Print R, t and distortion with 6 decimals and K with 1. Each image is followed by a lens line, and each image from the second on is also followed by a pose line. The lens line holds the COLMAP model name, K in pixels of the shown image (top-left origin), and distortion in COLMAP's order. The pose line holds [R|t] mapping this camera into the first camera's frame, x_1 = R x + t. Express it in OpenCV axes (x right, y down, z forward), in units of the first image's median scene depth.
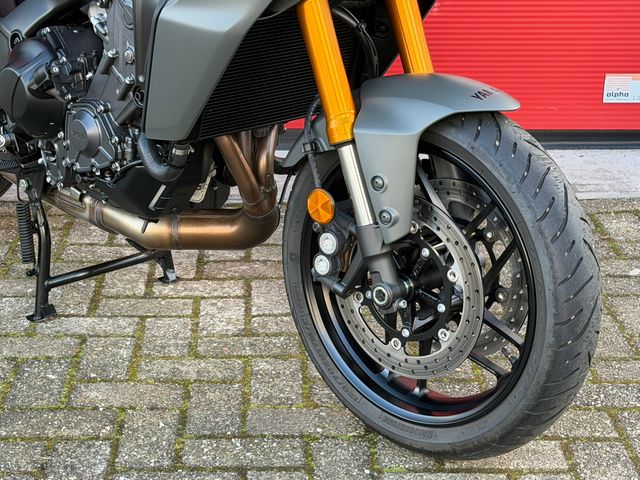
lens RADIAL K [[1394.5, 0, 314.8], [0, 1394.5, 258.4], [0, 0, 1]] dist [0.142823, 0.000000]
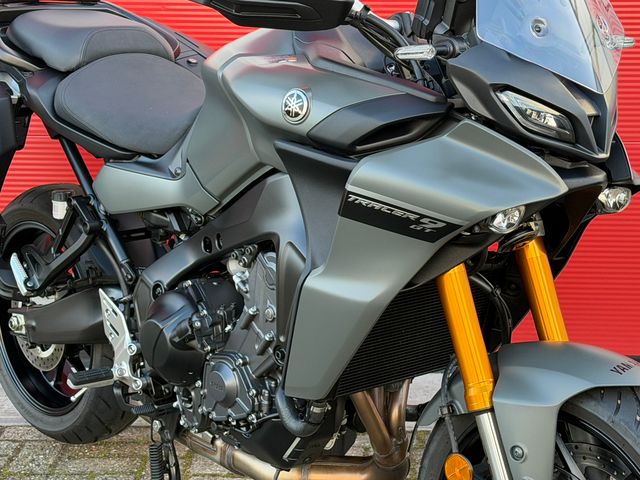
lens RADIAL K [[1394.5, 0, 321.4], [0, 1394.5, 248.8], [0, 0, 1]] dist [0.142823, 0.000000]
pose [[0.998433, 0.008778, -0.055268, -0.034567], [-0.015785, 0.991695, -0.127637, -0.056622], [0.053689, 0.128309, 0.990280, -0.028274]]
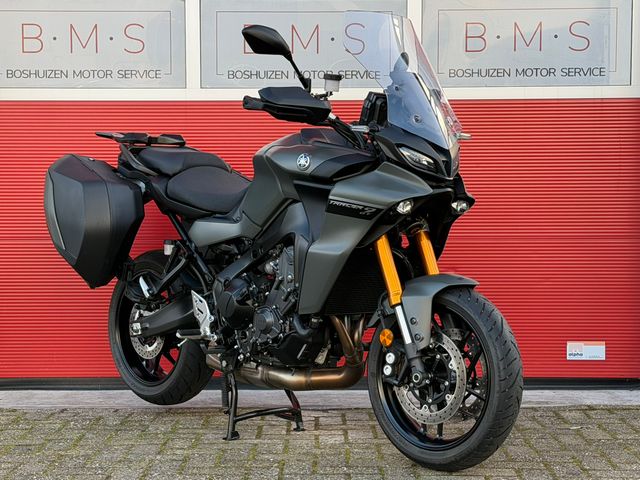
lens RADIAL K [[1394.5, 0, 316.8], [0, 1394.5, 247.0], [0, 0, 1]] dist [0.142823, 0.000000]
pose [[0.998892, -0.011266, -0.045687, -0.002278], [-0.003700, 0.949106, -0.314934, 0.411217], [0.046910, 0.314754, 0.948013, -0.840931]]
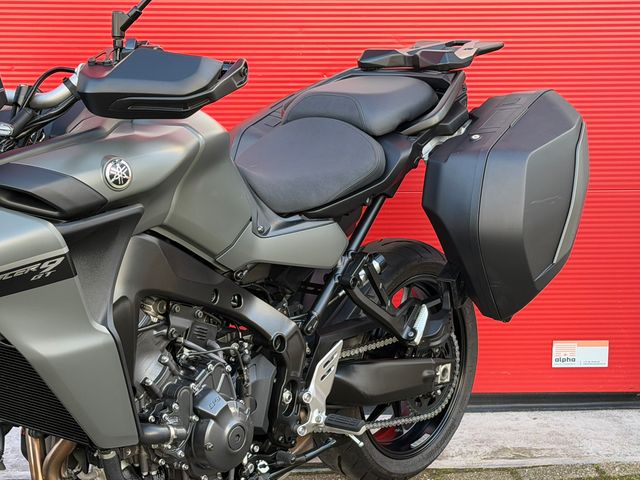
lens RADIAL K [[1394.5, 0, 318.9], [0, 1394.5, 247.3], [0, 0, 1]] dist [0.142823, 0.000000]
pose [[0.999143, -0.015112, 0.038530, -0.016911], [0.020855, 0.987958, -0.153311, -0.064679], [-0.035749, 0.153983, 0.987427, -0.086602]]
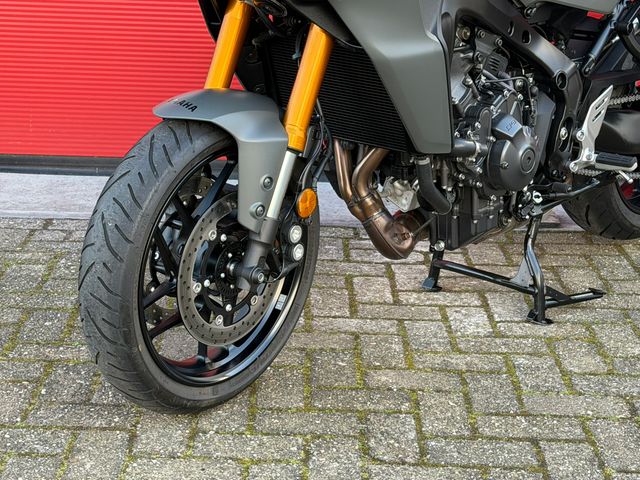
lens RADIAL K [[1394.5, 0, 324.0], [0, 1394.5, 260.3], [0, 0, 1]] dist [0.142823, 0.000000]
pose [[0.999498, 0.023994, -0.020673, -0.182008], [-0.024909, 0.998667, -0.045218, 0.051970], [0.019561, 0.045711, 0.998763, -0.153438]]
